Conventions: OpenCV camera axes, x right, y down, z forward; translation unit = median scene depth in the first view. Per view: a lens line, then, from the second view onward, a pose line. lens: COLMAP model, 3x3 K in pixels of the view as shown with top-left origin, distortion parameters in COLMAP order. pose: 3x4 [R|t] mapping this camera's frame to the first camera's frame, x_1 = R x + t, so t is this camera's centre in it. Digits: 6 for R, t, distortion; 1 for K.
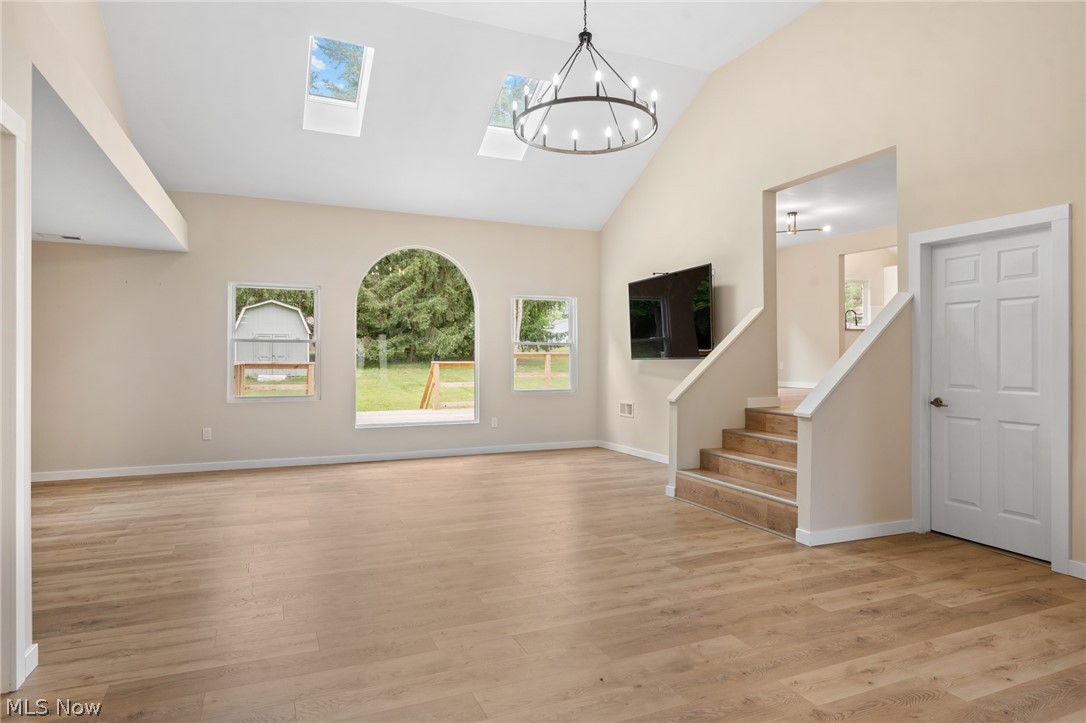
lens RADIAL K [[630.7, 0, 533.1], [0, 630.7, 362.4], [0, 0, 1]] dist [-0.001159, -0.000688]
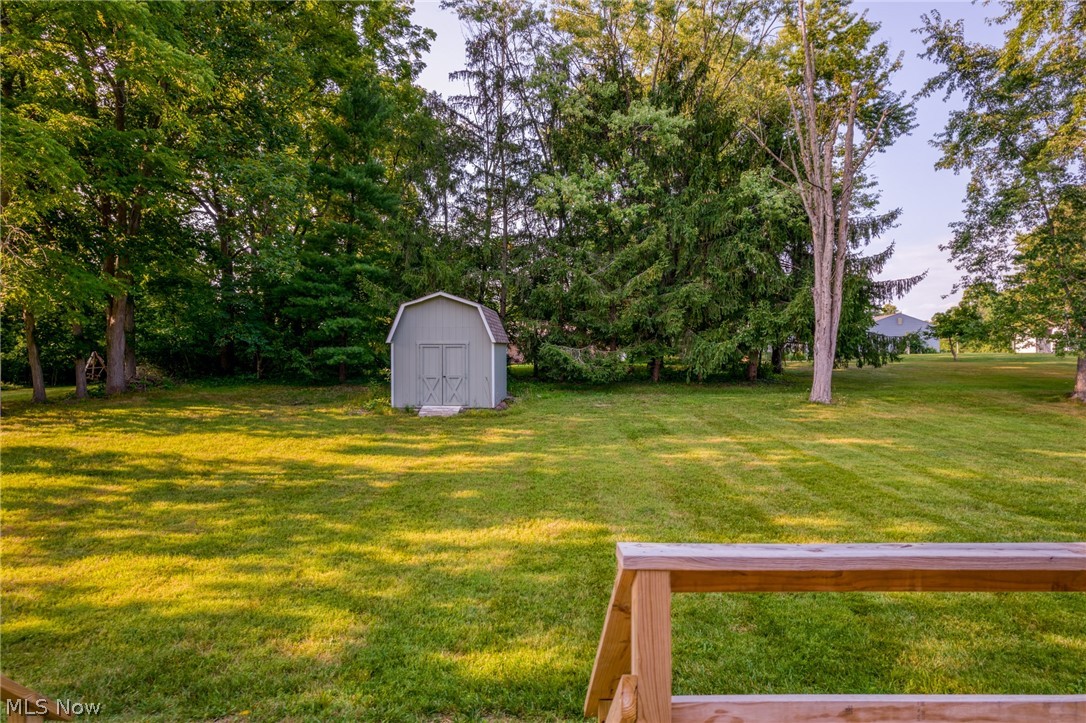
lens RADIAL K [[630.7, 0, 569.4], [0, 630.7, 361.3], [0, 0, 1]] dist [-0.001159, -0.000688]
pose [[0.937198, -0.000238, -0.348799, -0.057183], [-0.004542, 0.999907, -0.012885, -0.017745], [0.348769, 0.013660, 0.937109, 0.427813]]
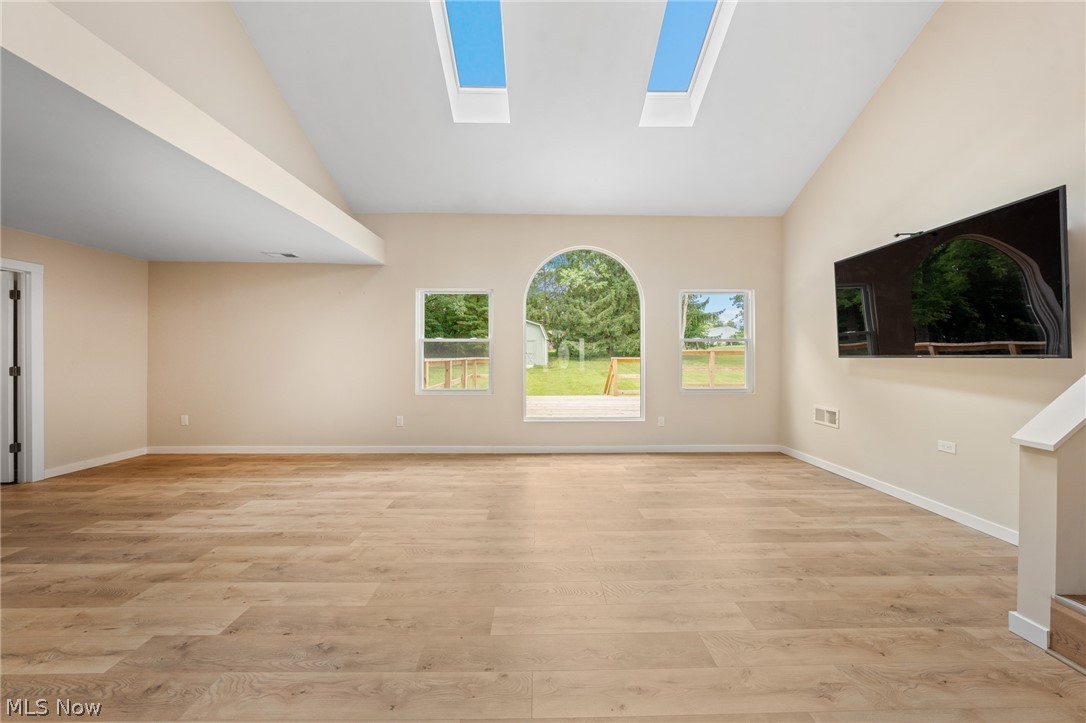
lens RADIAL K [[365.4, 0, 546.2], [0, 365.4, 353.4], [0, 0, 1]] dist [-0.000717, -0.000088]
pose [[0.928757, -0.002284, -0.370683, -0.005078], [-0.000833, 0.999966, -0.008249, -0.001534], [0.370689, 0.007970, 0.928723, 0.124751]]
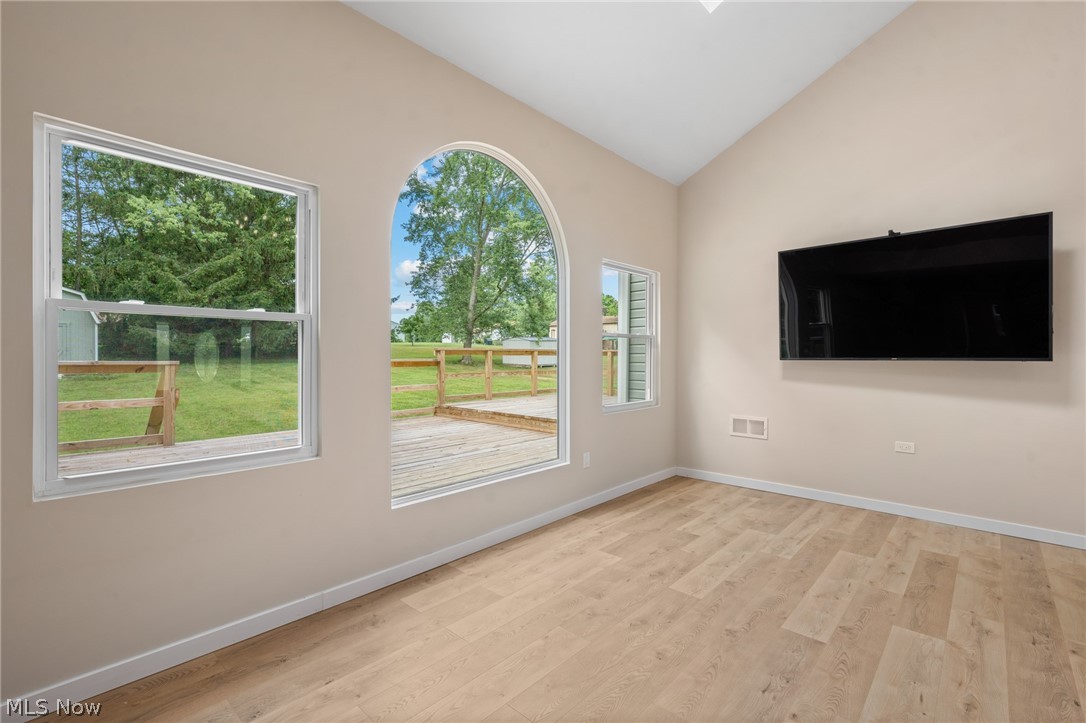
lens RADIAL K [[484.6, 0, 530.8], [0, 484.6, 352.2], [0, 0, 1]] dist [0.001303, 0.001071]
pose [[0.912326, 0.004149, 0.409443, -0.094265], [-0.000585, 0.999961, -0.008829, -0.002245], [-0.409464, 0.007816, 0.912293, 0.178662]]
